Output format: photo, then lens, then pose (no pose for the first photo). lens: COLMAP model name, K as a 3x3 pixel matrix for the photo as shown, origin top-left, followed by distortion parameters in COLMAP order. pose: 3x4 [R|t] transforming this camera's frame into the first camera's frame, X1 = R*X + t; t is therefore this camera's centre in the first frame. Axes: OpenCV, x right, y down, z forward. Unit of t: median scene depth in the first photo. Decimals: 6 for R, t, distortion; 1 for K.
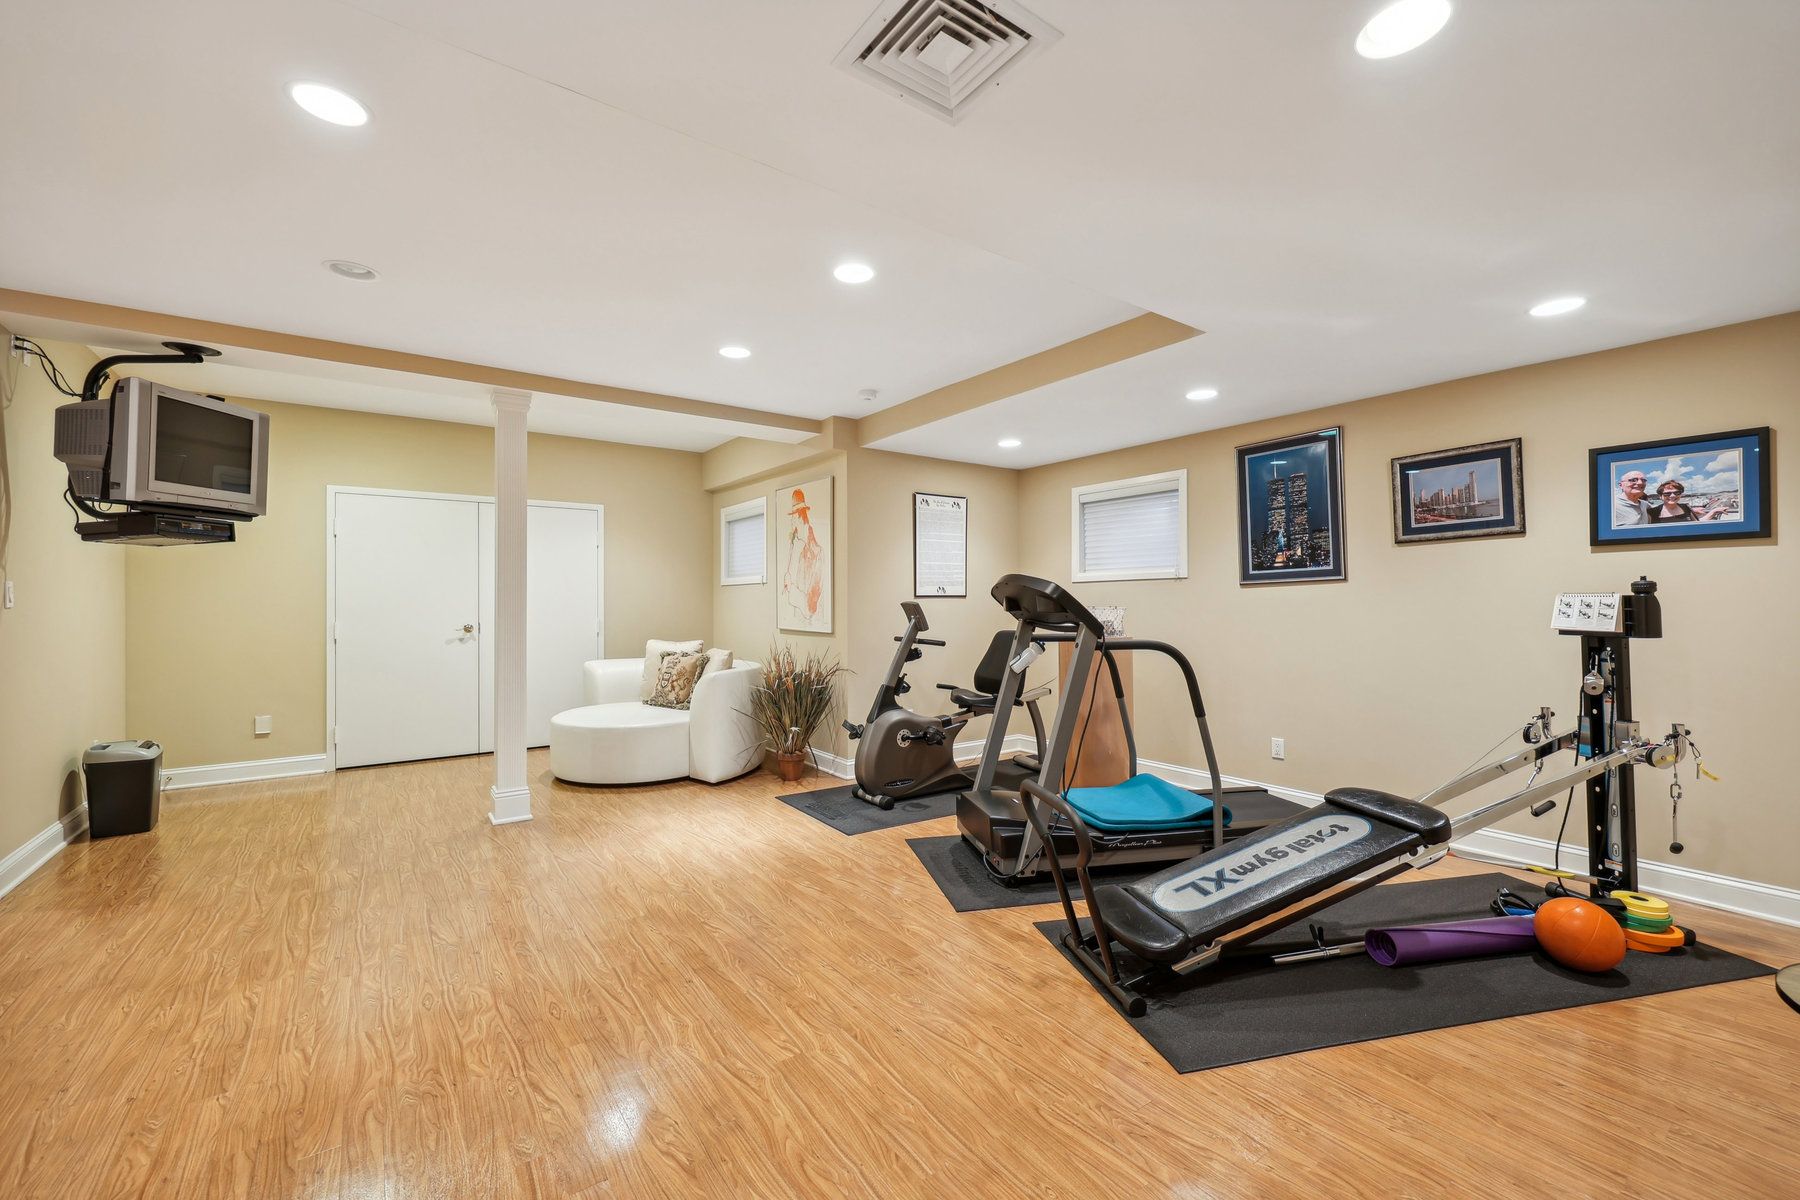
lens RADIAL K [[736.3, 0, 899.9], [0, 736.3, 604.7], [0, 0, 1]] dist [0.000562, 0.000180]
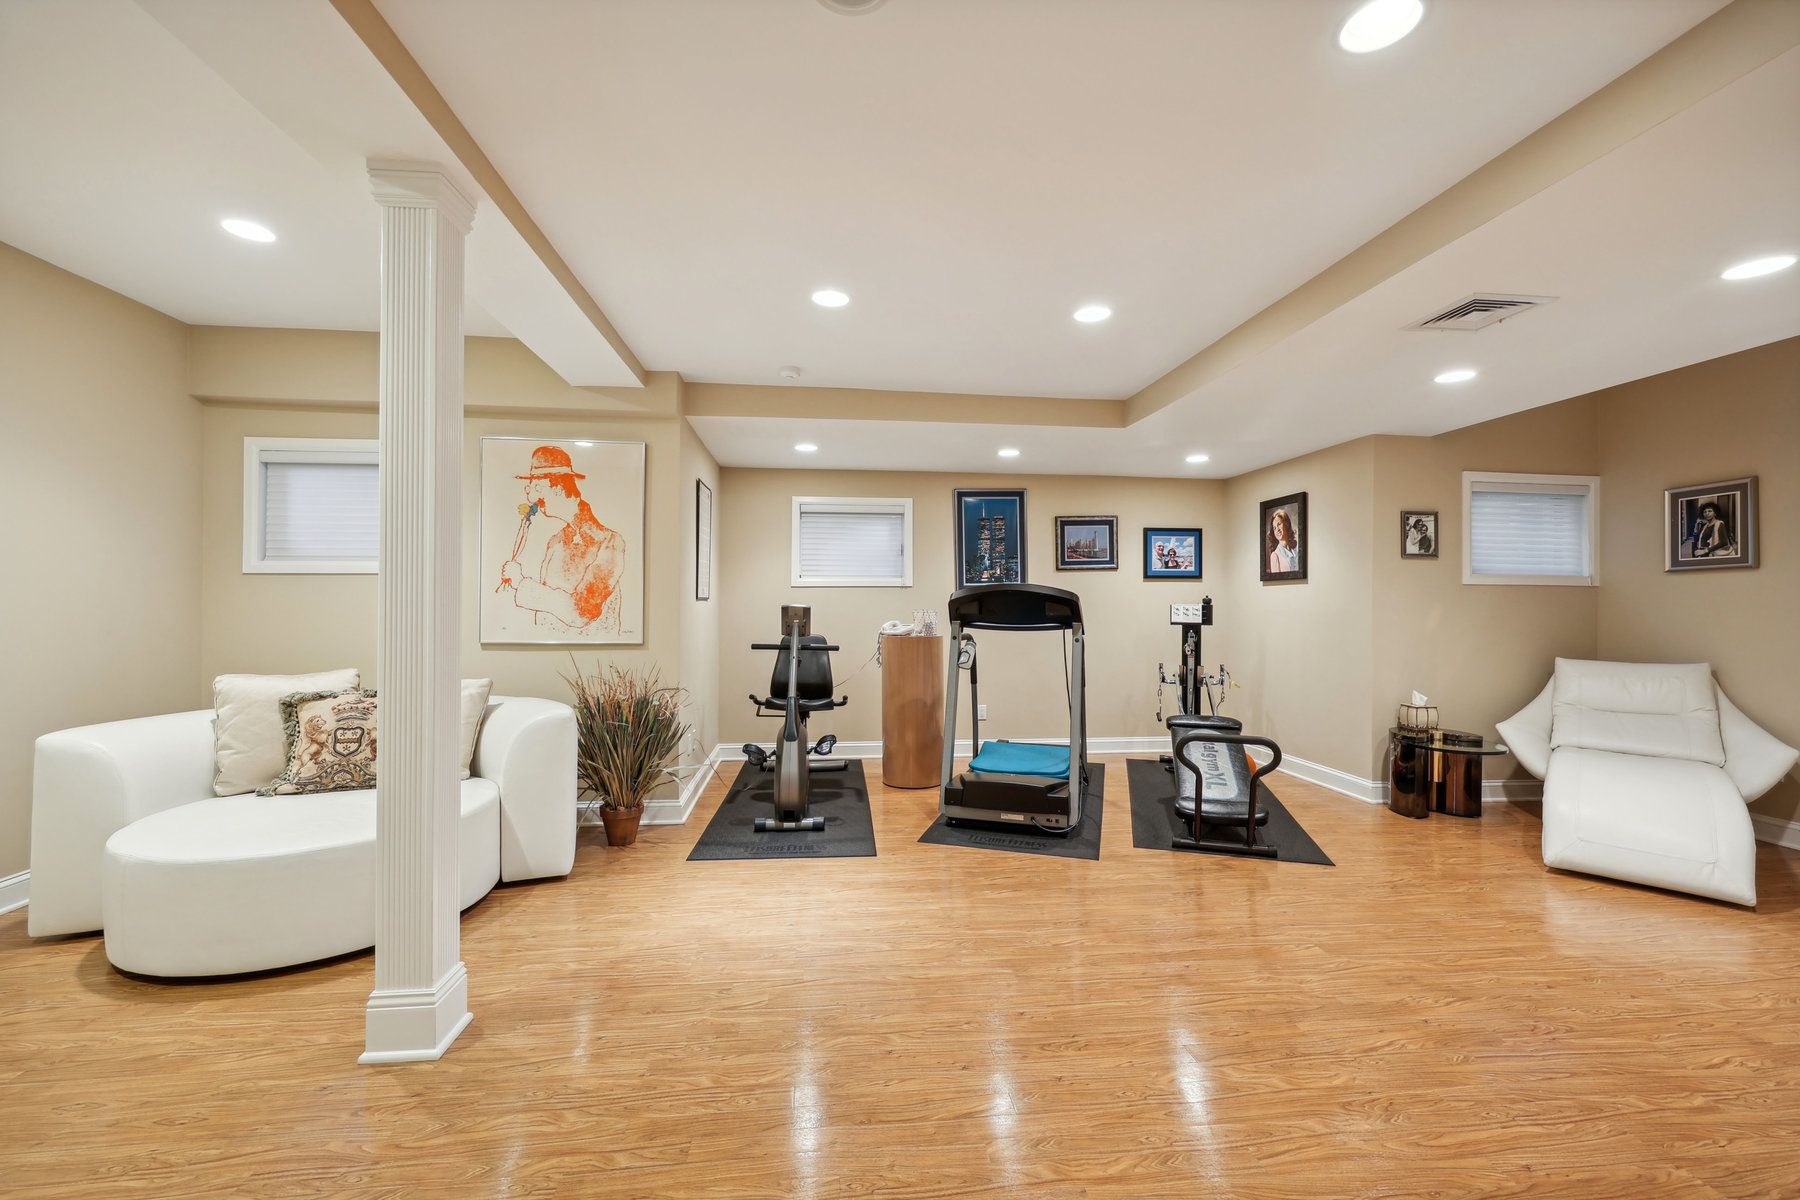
lens RADIAL K [[736.3, 0, 897.3], [0, 736.3, 602.4], [0, 0, 1]] dist [0.000562, 0.000180]
pose [[0.493174, 0.008116, 0.869893, -0.899239], [-0.002868, 0.999966, -0.007703, -0.000595], [-0.869926, 0.001304, 0.493181, 0.534169]]
